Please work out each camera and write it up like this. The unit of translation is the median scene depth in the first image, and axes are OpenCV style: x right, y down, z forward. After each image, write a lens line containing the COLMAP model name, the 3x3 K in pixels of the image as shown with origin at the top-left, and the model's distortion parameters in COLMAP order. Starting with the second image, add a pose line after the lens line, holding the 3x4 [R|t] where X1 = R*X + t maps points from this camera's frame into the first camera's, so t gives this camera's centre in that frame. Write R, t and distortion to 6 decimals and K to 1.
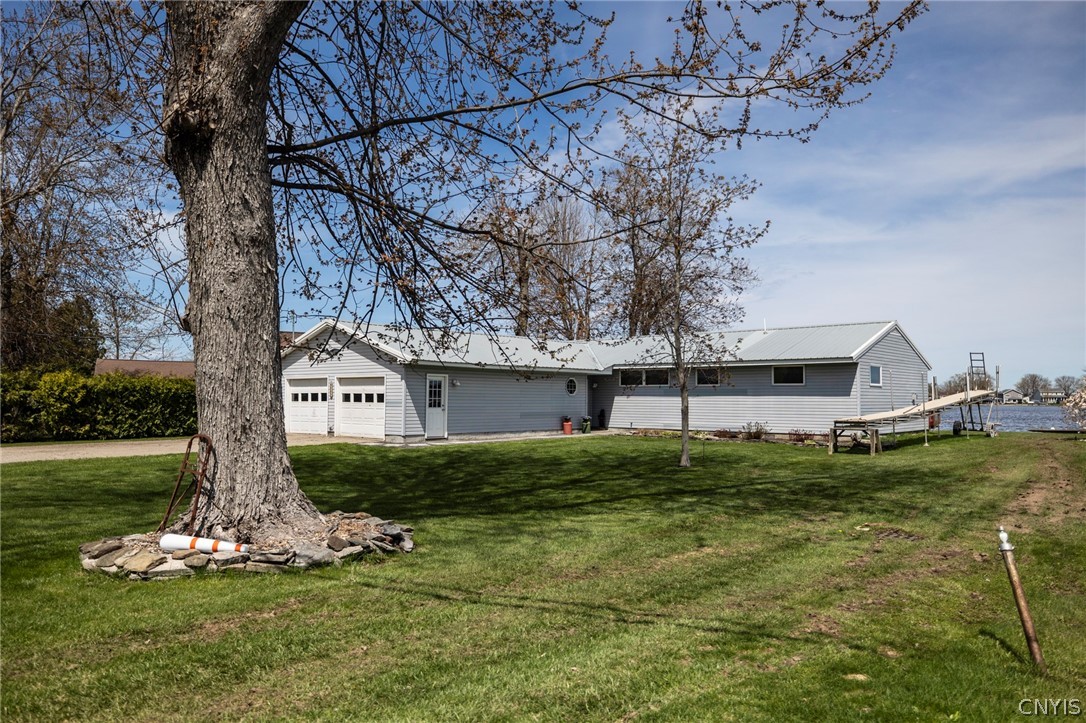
lens RADIAL K [[783.4, 0, 543.0], [0, 783.4, 361.5], [0, 0, 1]] dist [-0.003368, -0.001310]
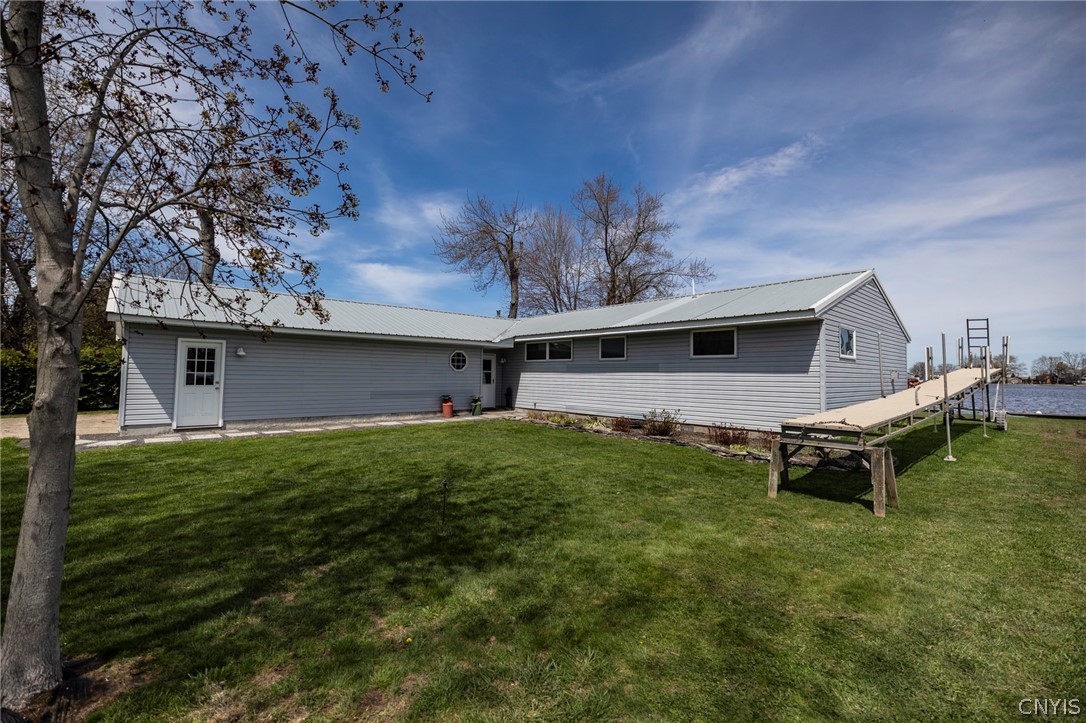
lens RADIAL K [[456.4, 0, 543.0], [0, 456.4, 361.5], [0, 0, 1]] dist [0.000406, 0.000220]
pose [[0.992020, 0.001697, -0.126066, 0.209281], [0.000071, 0.999902, 0.014024, 0.027939], [0.126078, -0.013921, 0.991923, 0.564186]]
